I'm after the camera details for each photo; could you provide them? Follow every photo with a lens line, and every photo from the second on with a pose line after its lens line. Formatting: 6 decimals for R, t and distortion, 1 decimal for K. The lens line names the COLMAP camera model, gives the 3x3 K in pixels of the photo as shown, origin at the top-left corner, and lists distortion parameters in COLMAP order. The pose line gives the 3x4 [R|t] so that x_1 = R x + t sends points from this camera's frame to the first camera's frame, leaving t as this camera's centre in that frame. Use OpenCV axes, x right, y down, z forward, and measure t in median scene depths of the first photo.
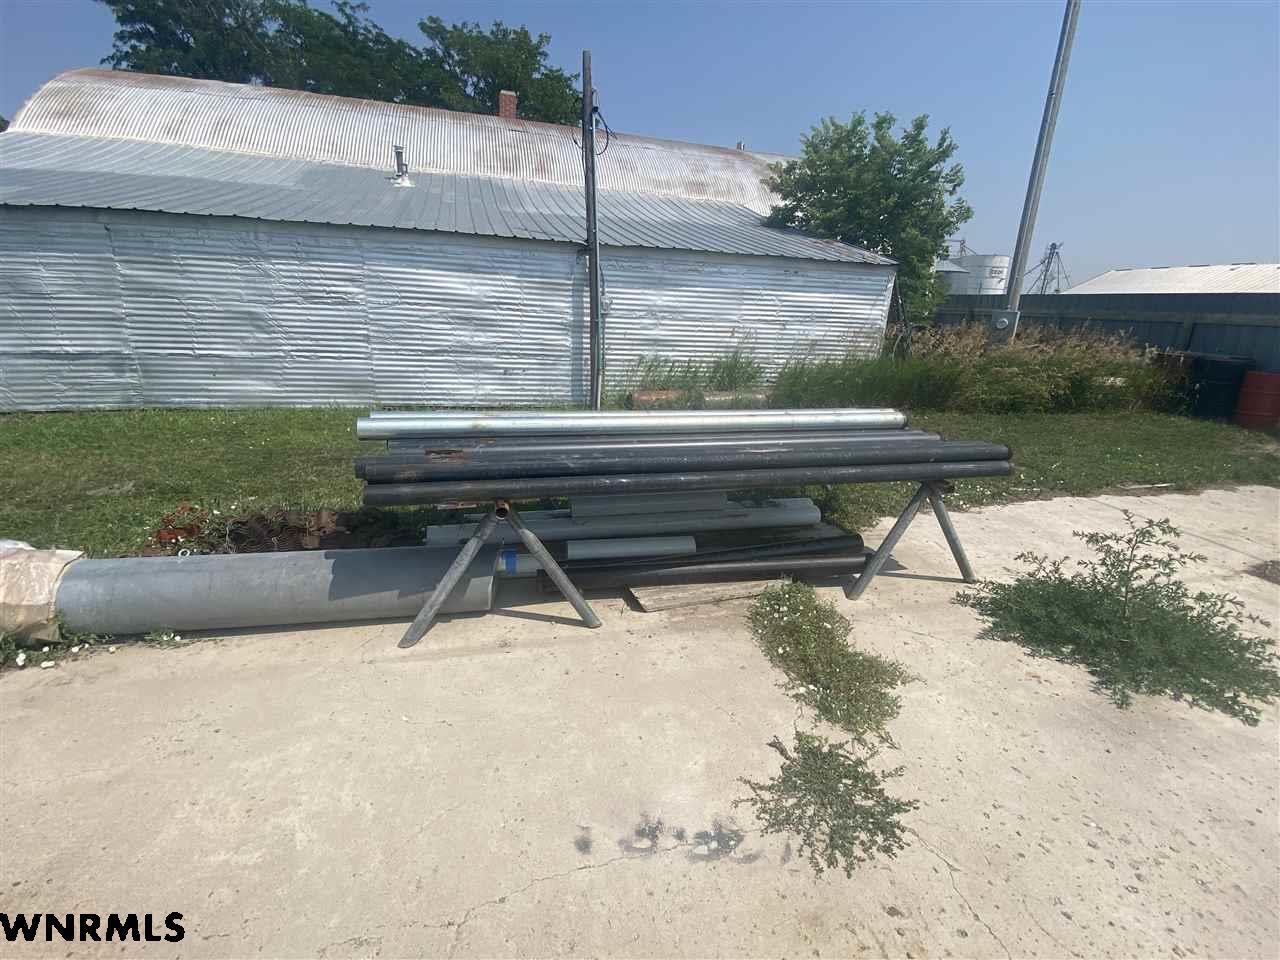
lens RADIAL K [[573.4, 0, 640.0], [0, 573.4, 480.0], [0, 0, 1]] dist [0.028604, -0.025514]
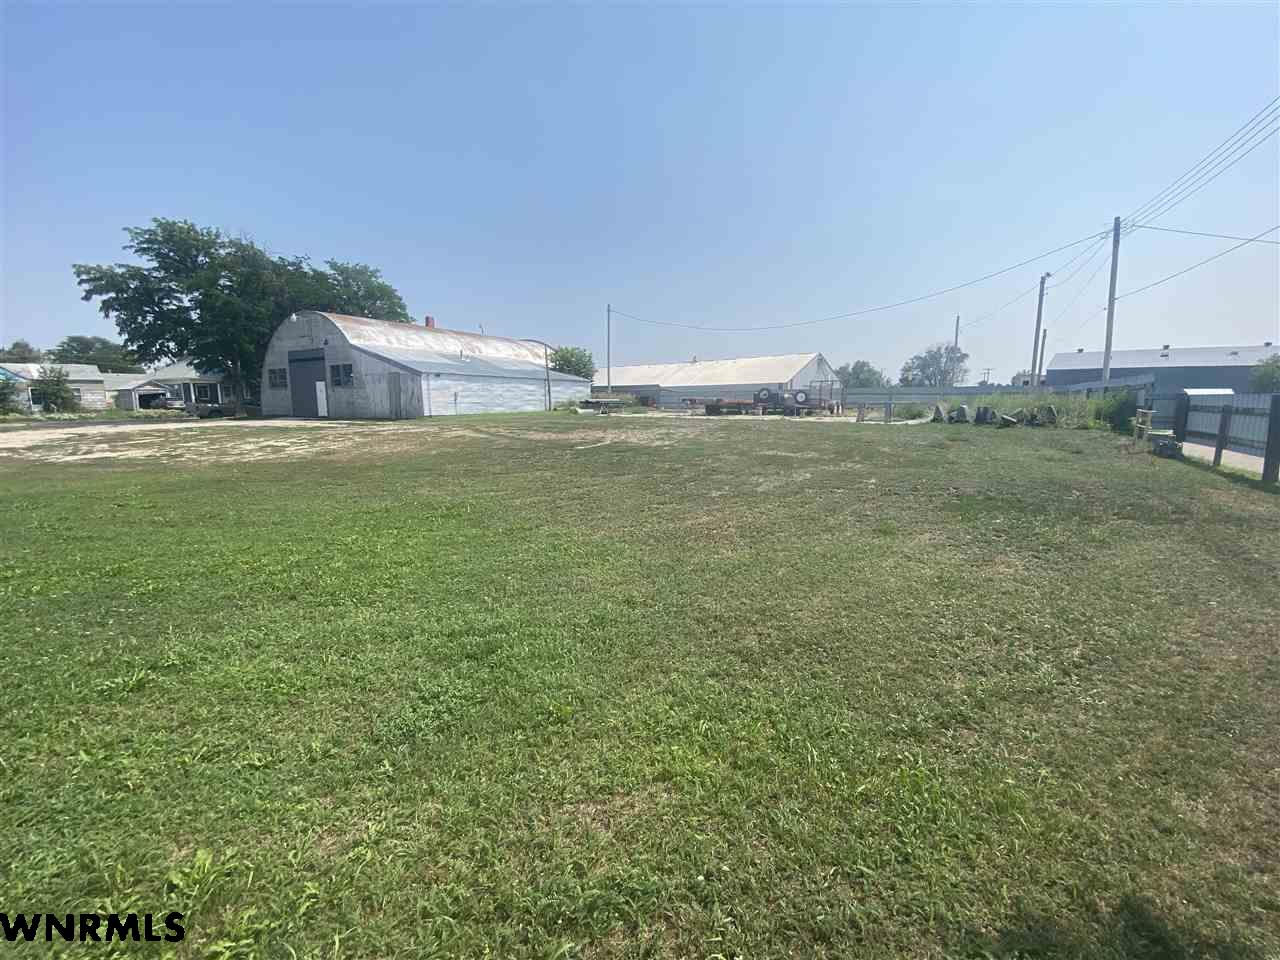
lens RADIAL K [[506.8, 0, 641.8], [0, 506.8, 473.8], [0, 0, 1]] dist [0.011359, -0.019432]
pose [[0.728820, -0.142414, 0.669731, -2.205700], [0.229768, 0.972282, -0.043291, 0.668992], [-0.645002, 0.185435, 0.741341, -2.285445]]
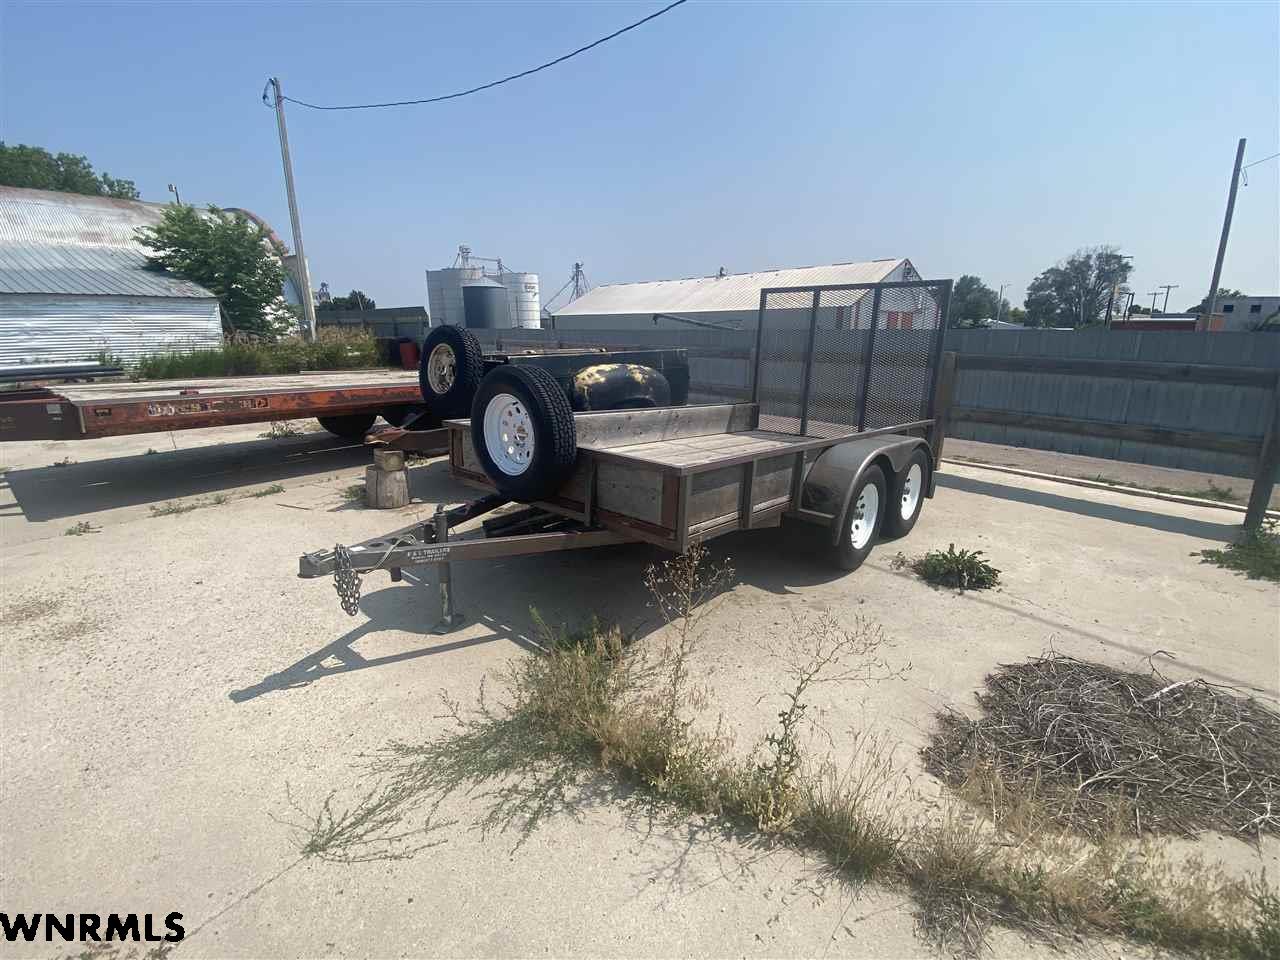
lens RADIAL K [[573.4, 0, 640.0], [0, 573.4, 480.0], [0, 0, 1]] dist [0.028604, -0.025514]
pose [[0.787854, -0.197090, 0.583473, 0.322281], [0.208733, 0.976789, 0.048099, 0.354728], [-0.579410, 0.083895, 0.810707, -1.127313]]
